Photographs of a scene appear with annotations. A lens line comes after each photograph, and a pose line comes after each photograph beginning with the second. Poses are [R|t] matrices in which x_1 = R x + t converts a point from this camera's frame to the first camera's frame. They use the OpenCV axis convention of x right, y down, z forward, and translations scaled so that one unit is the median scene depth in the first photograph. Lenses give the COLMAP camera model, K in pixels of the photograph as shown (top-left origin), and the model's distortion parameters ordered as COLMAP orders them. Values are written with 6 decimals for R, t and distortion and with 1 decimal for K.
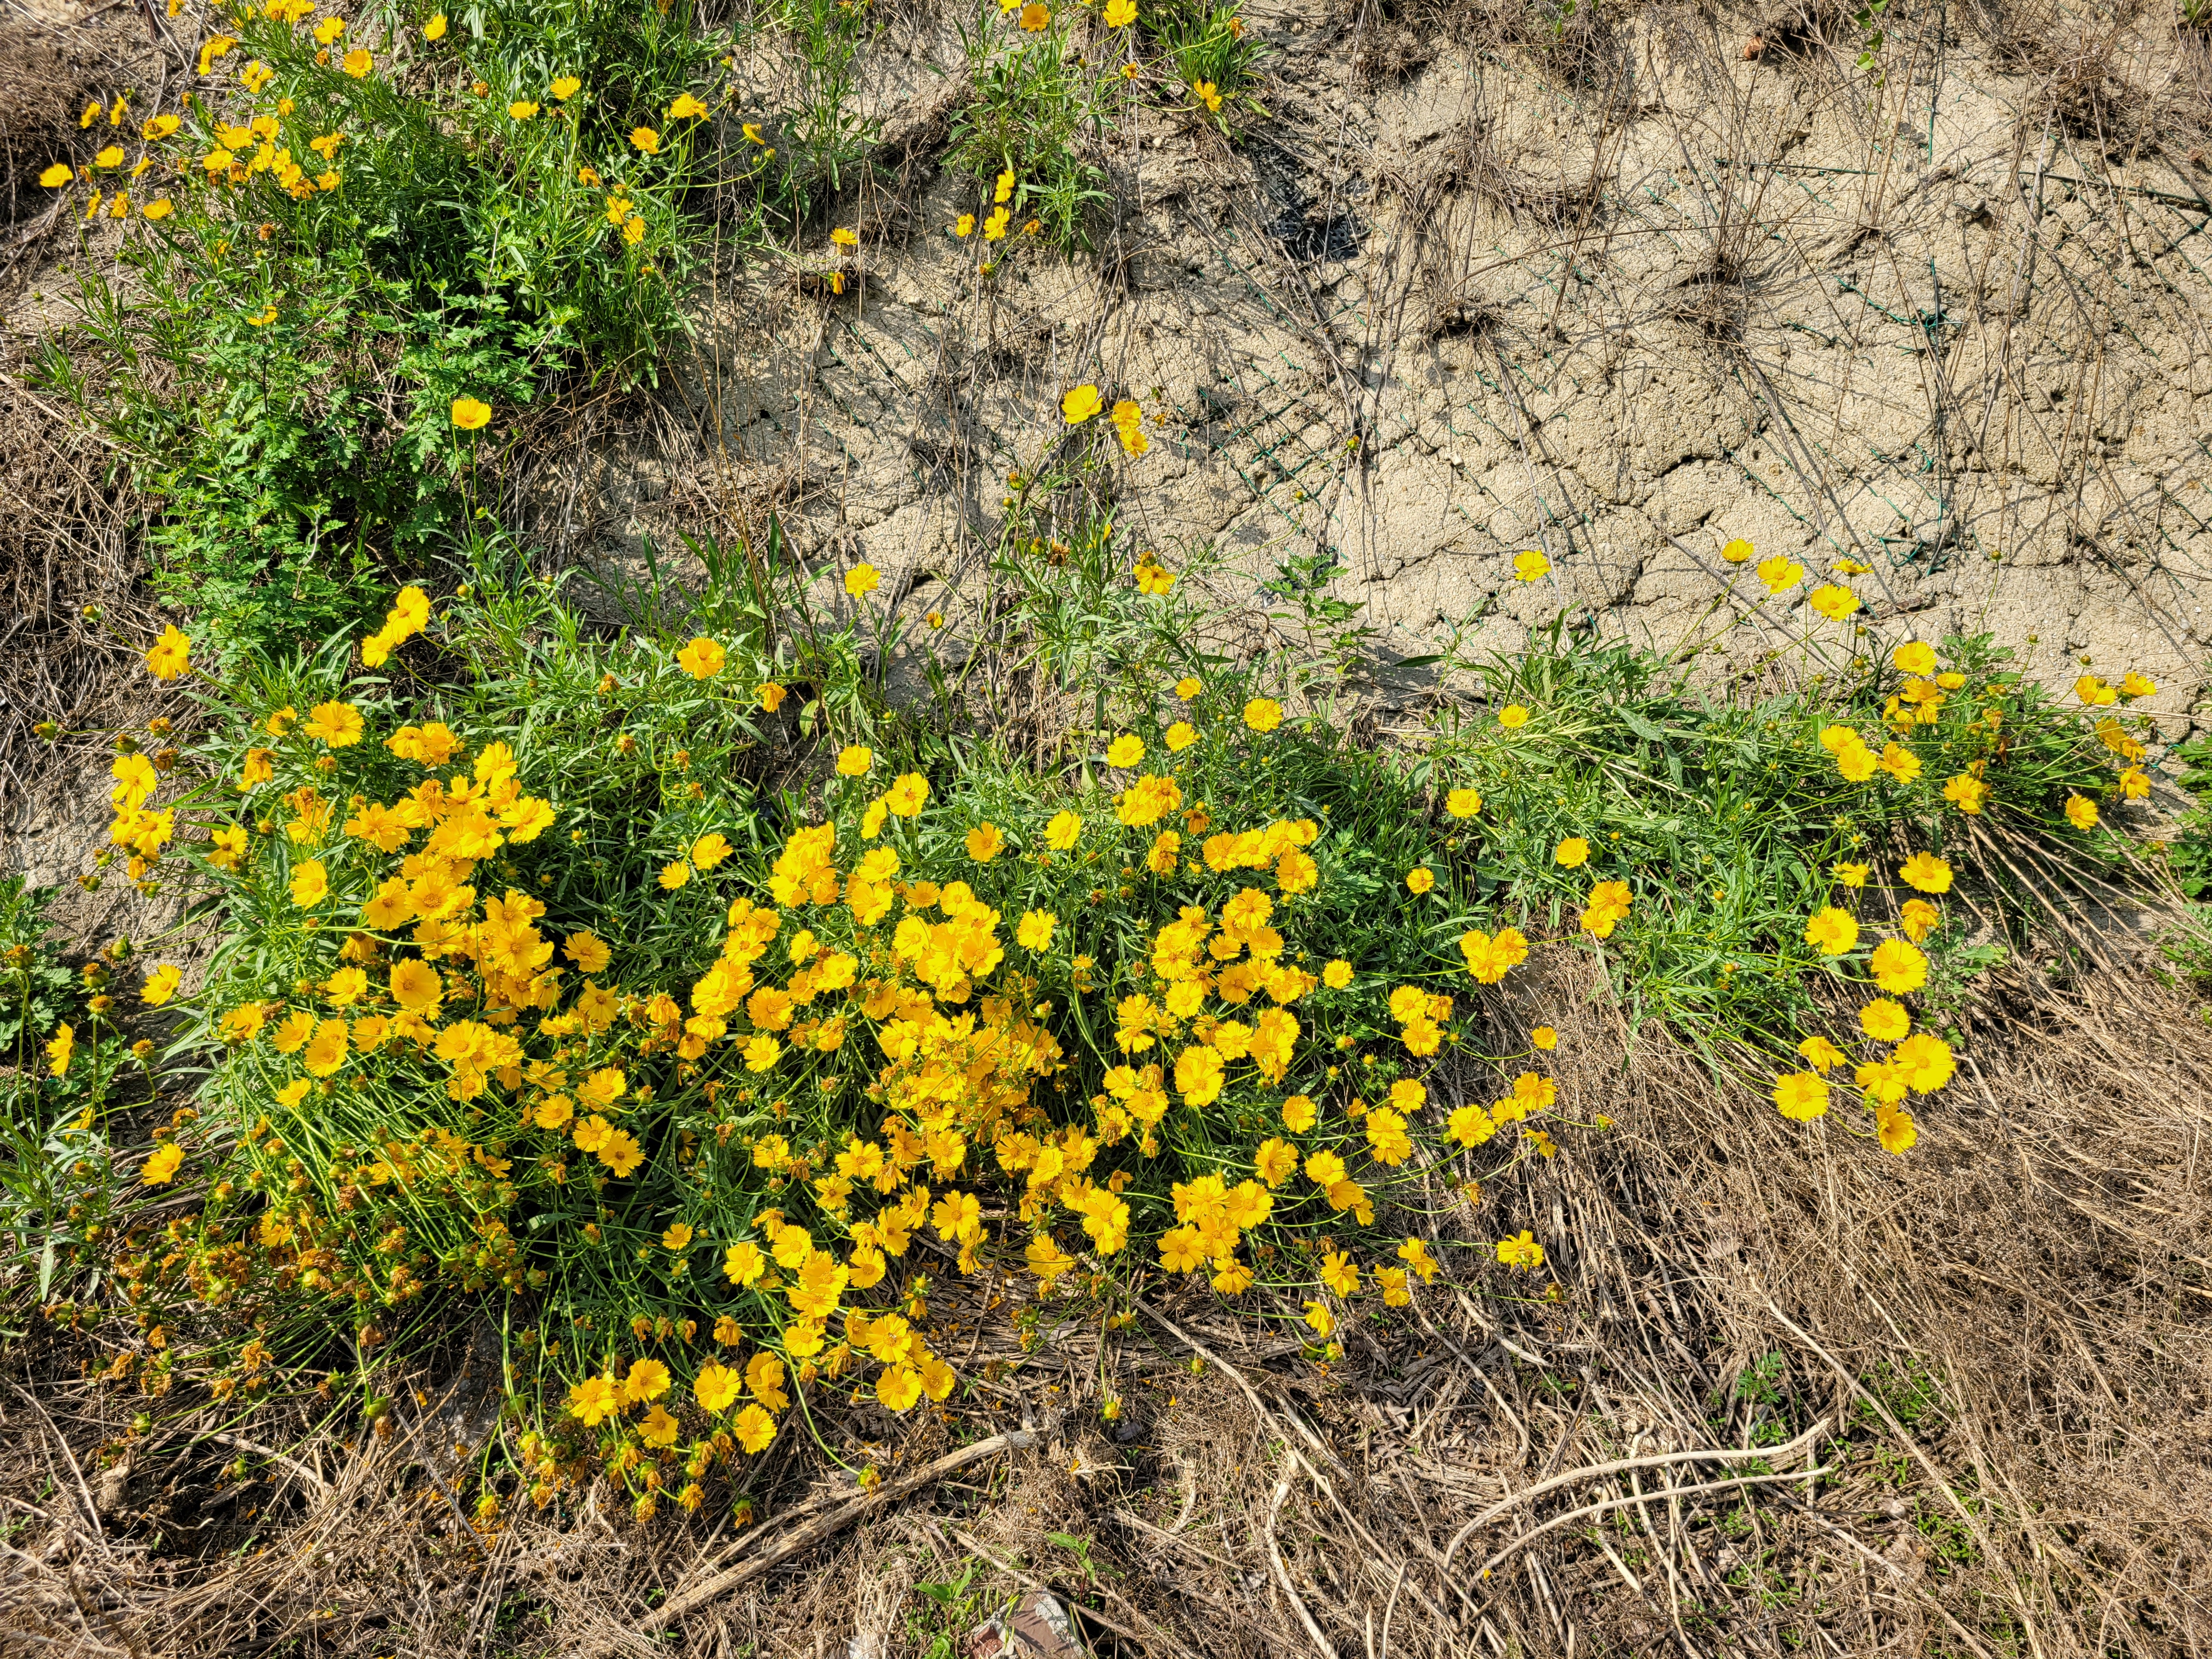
lens RADIAL K [[1680.3, 0, 1115.7], [0, 1680.3, 846.9], [0, 0, 1]] dist [0.051041, -0.031813]
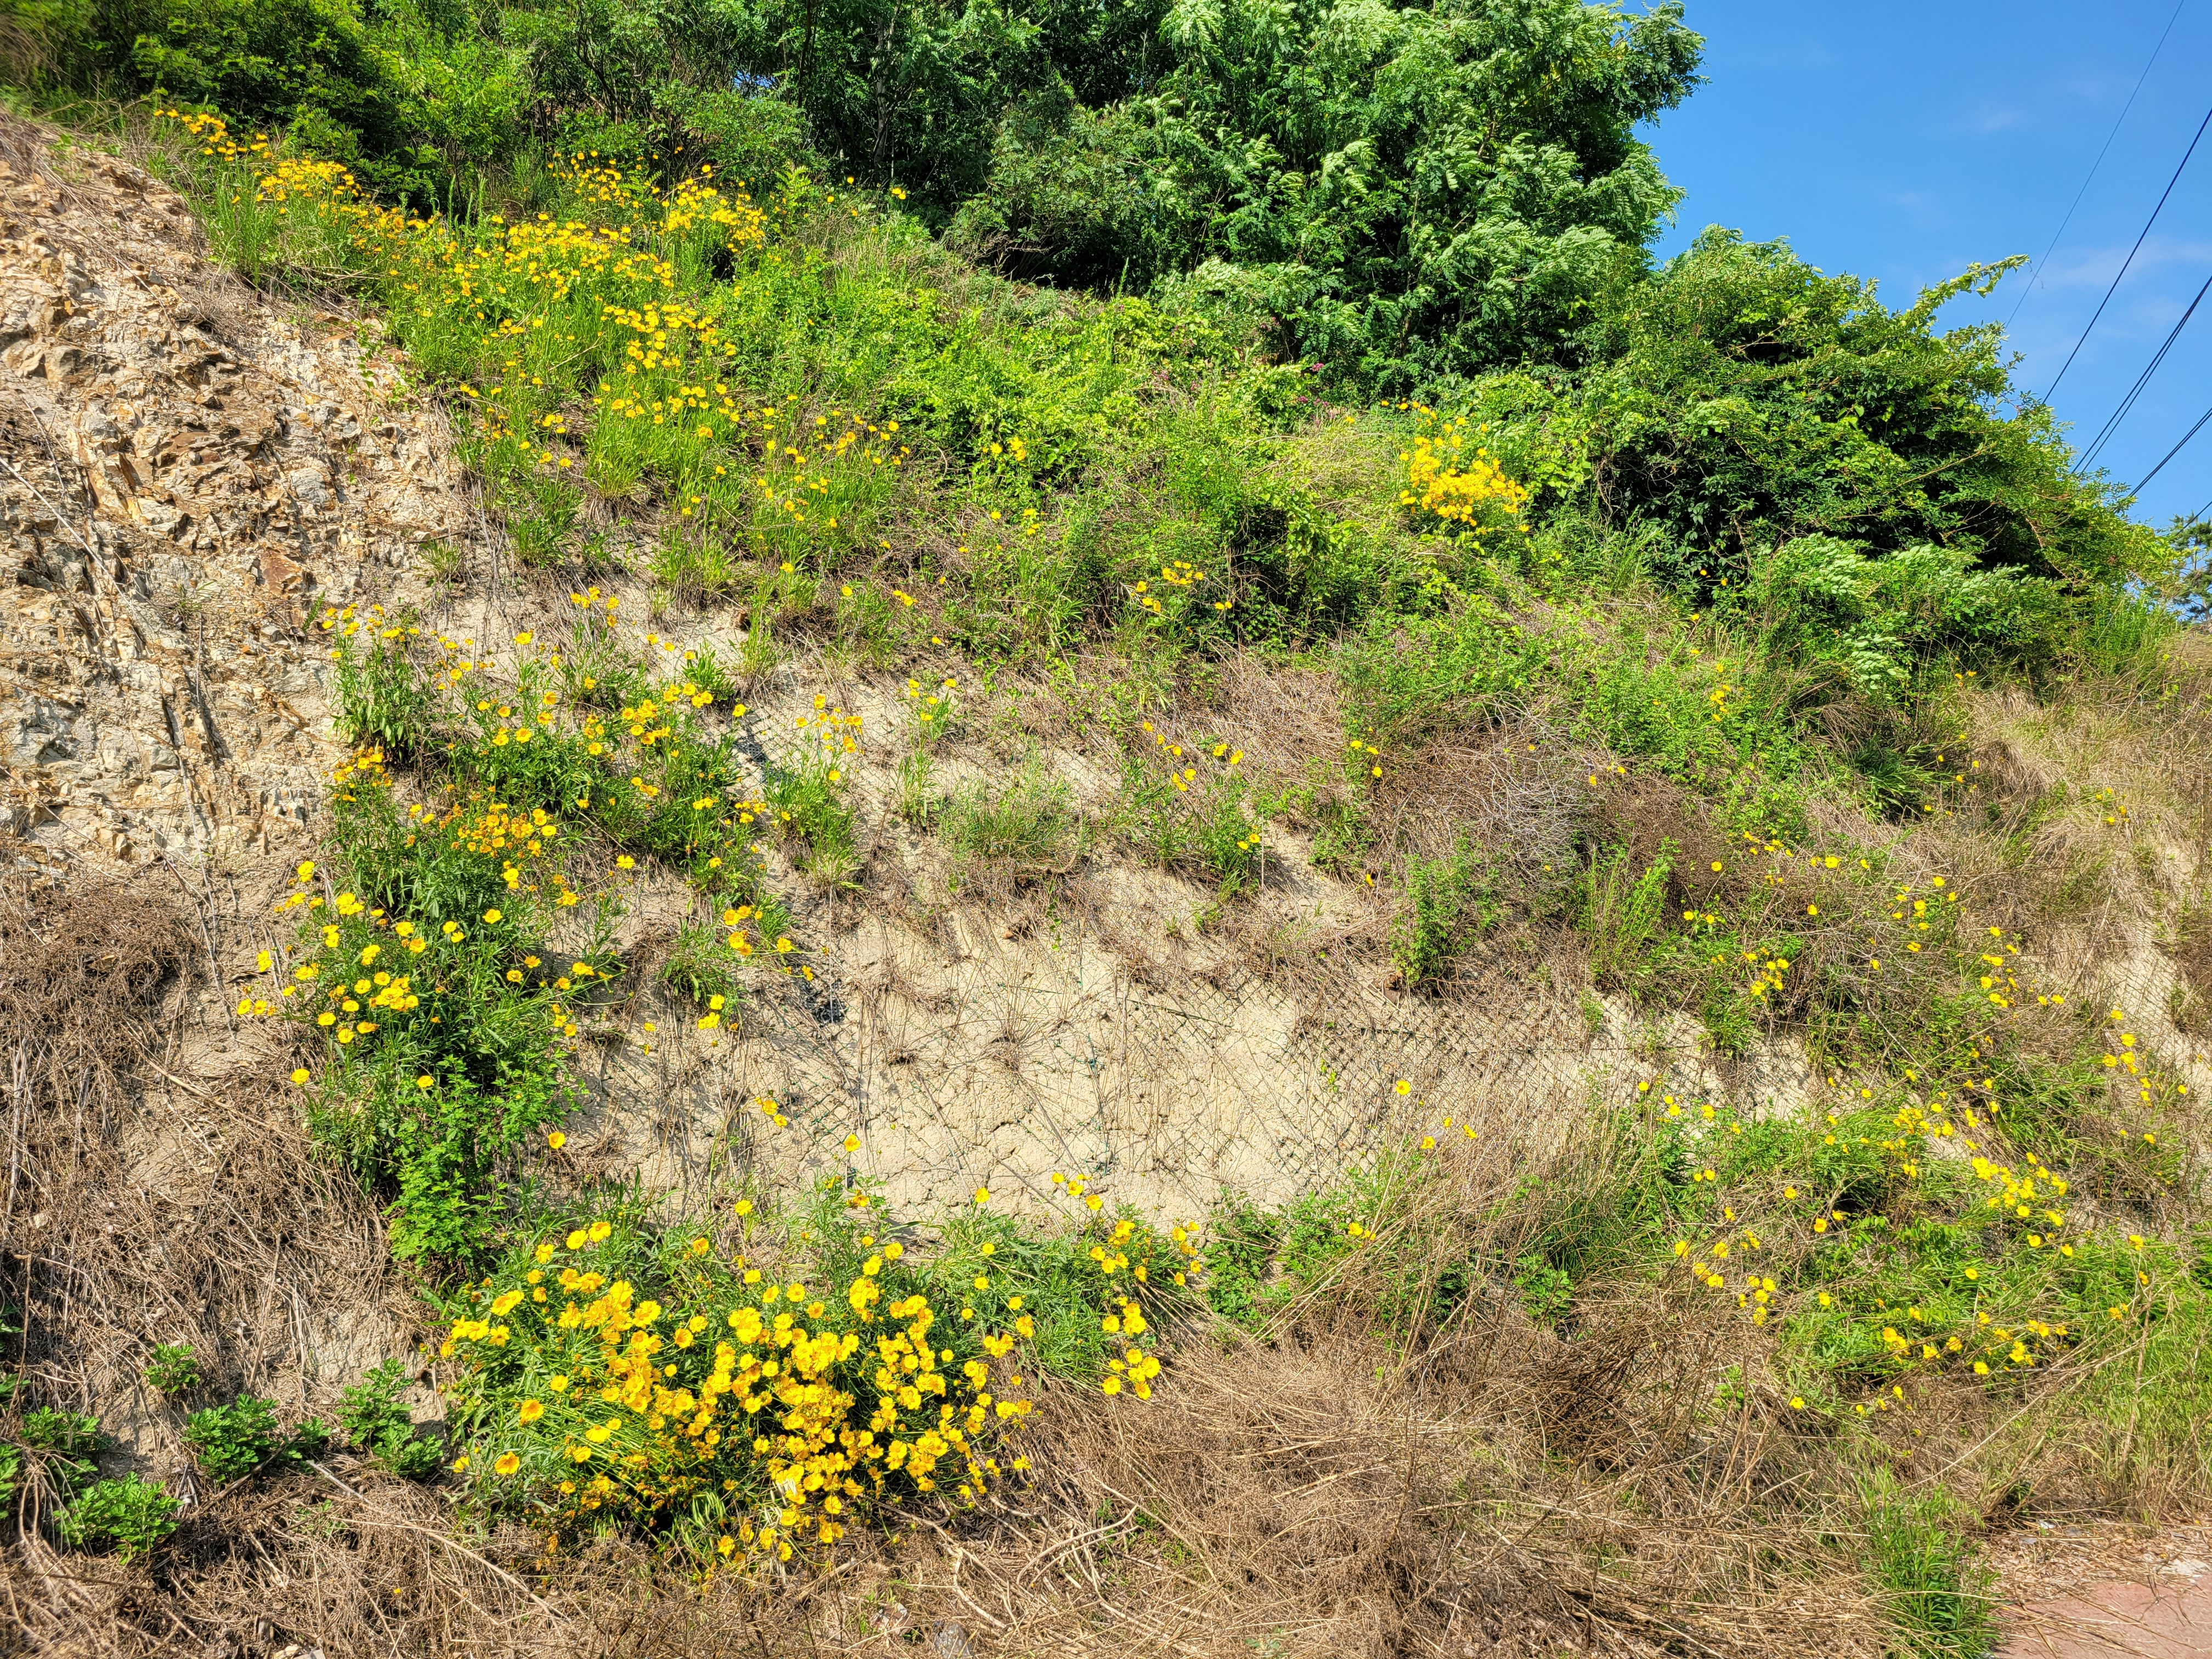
lens RADIAL K [[1680.3, 0, 1098.3], [0, 1680.3, 832.6], [0, 0, 1]] dist [0.051041, -0.031813]
pose [[0.861038, 0.079143, 0.502345, -0.666148], [0.082519, 0.952980, -0.291581, 0.054862], [-0.501801, 0.292515, 0.814021, -0.922597]]
